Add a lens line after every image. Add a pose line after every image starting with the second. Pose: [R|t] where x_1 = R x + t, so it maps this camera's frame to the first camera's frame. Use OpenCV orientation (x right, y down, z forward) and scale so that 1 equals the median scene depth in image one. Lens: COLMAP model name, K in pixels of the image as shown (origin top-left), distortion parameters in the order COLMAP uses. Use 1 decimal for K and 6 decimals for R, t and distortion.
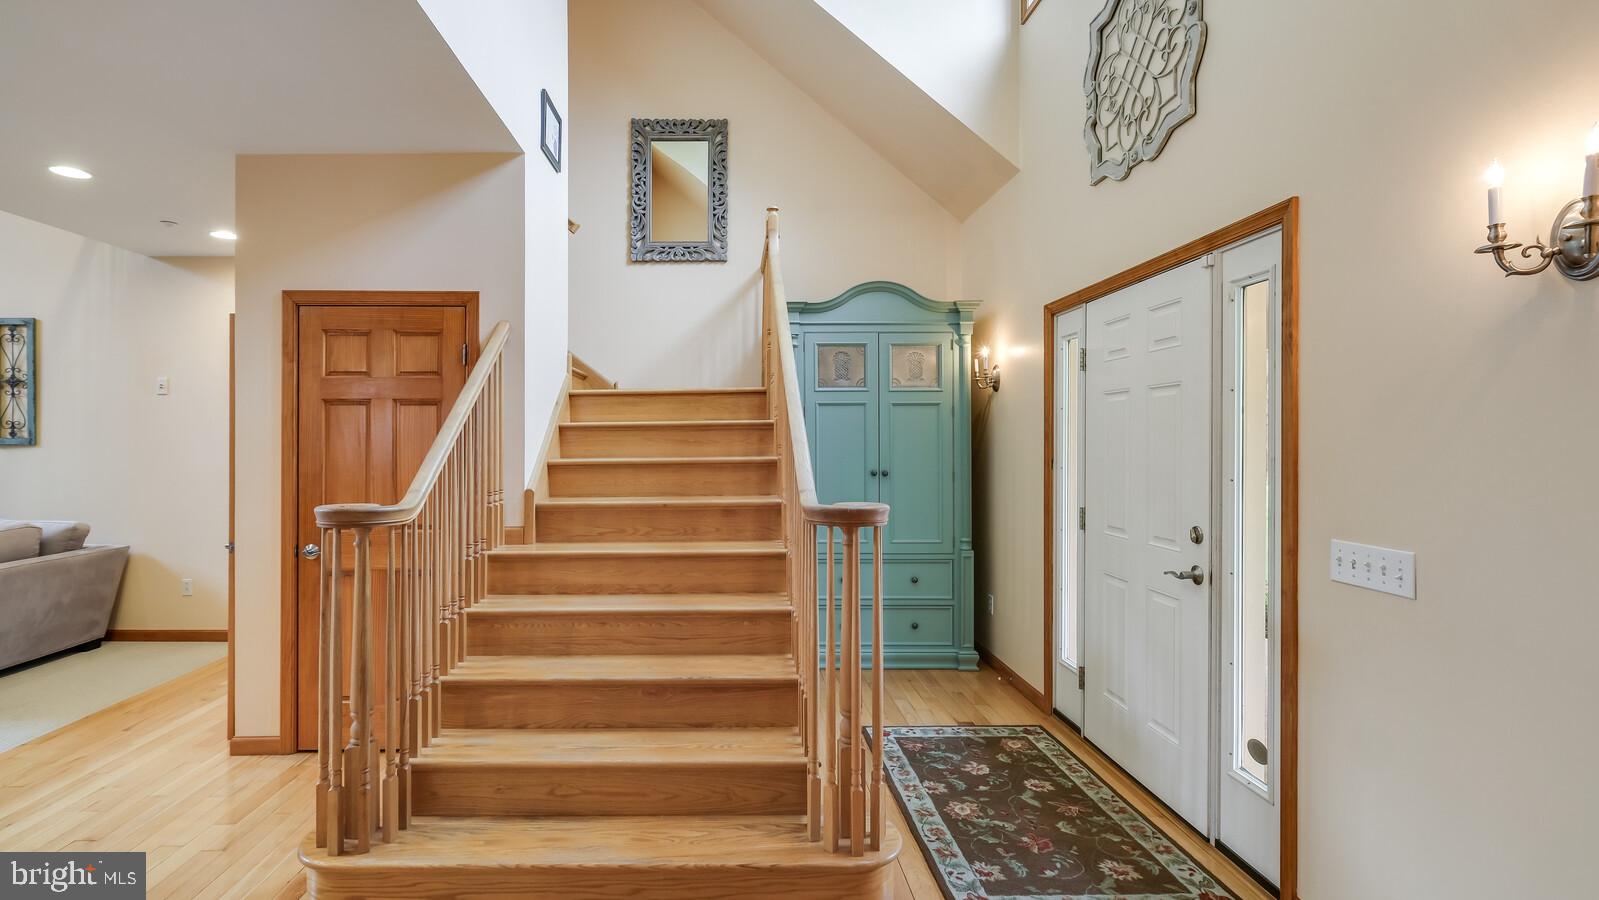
lens RADIAL K [[790.6, 0, 797.2], [0, 790.6, 451.3], [0, 0, 1]] dist [-0.003365, 0.000096]
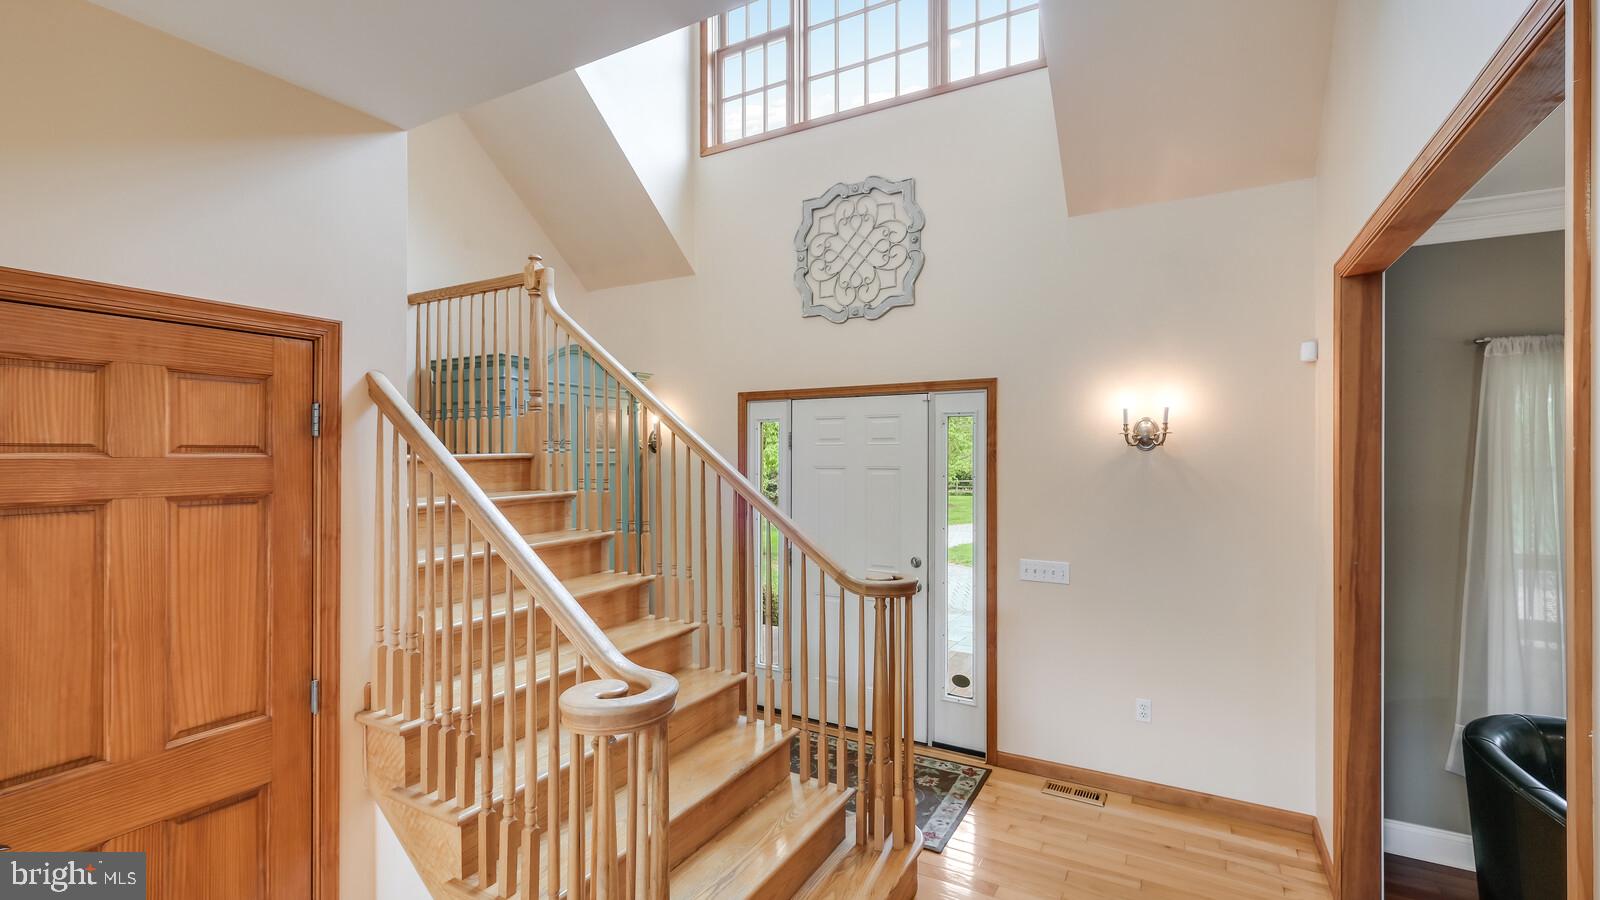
lens RADIAL K [[702.8, 0, 795.2], [0, 702.8, 455.7], [0, 0, 1]] dist [0.003017, 0.001030]
pose [[0.490189, -0.001668, 0.871615, -0.716010], [-0.000959, 0.999997, 0.002453, -0.095446], [-0.871616, -0.002039, 0.490185, 0.404782]]
